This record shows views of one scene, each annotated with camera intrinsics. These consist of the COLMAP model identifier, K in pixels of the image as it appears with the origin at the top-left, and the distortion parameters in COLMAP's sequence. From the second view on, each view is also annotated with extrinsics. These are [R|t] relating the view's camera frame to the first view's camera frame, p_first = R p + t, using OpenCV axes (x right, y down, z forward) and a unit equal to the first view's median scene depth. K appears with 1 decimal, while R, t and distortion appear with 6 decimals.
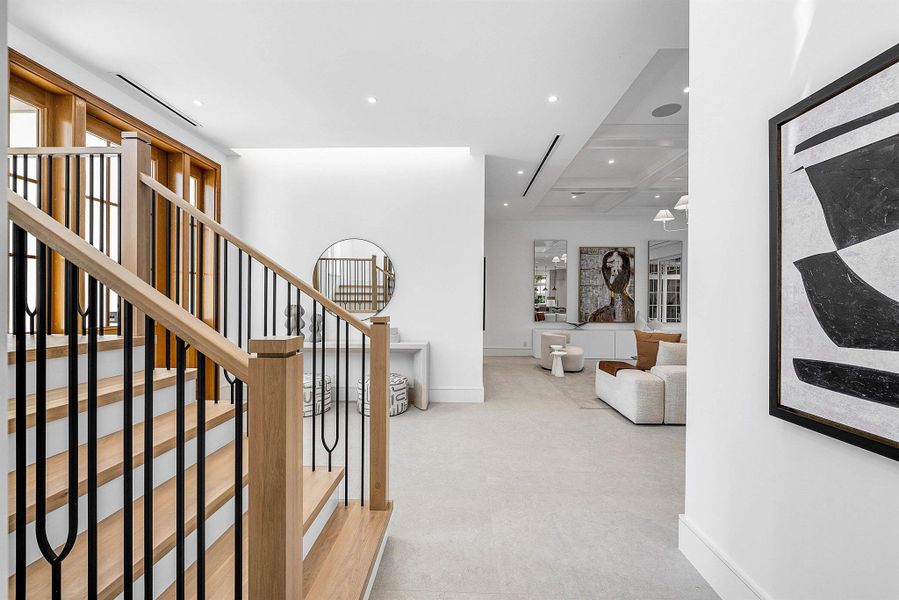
lens RADIAL K [[359.6, 0, 448.1], [0, 359.6, 299.2], [0, 0, 1]] dist [0.000235, -0.000026]
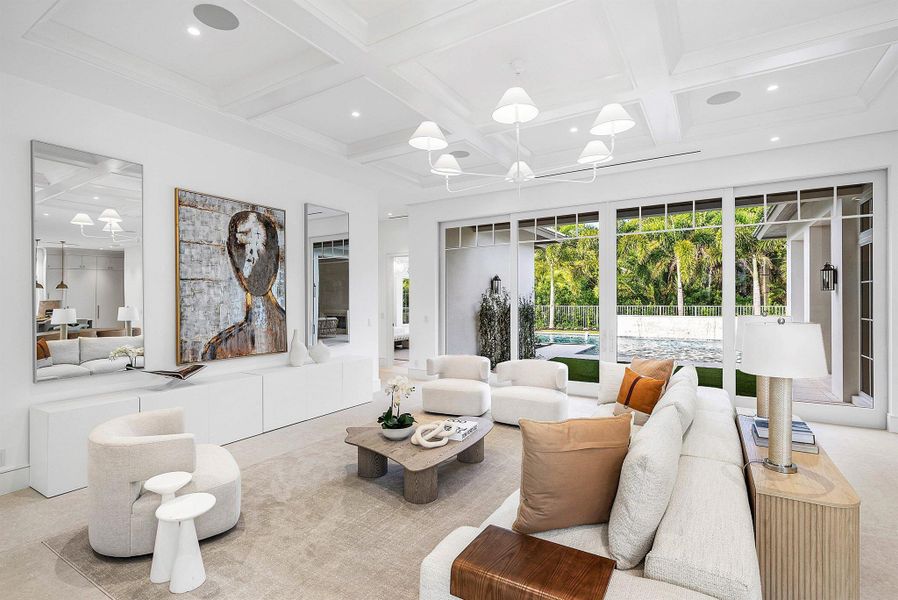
lens RADIAL K [[426.9, 0, 446.7], [0, 426.9, 301.8], [0, 0, 1]] dist [0.004467, 0.000566]
pose [[0.493250, -0.014298, 0.869770, 0.083410], [0.010110, 0.999892, 0.010704, -0.013172], [-0.869829, 0.003514, 0.493341, 0.477346]]
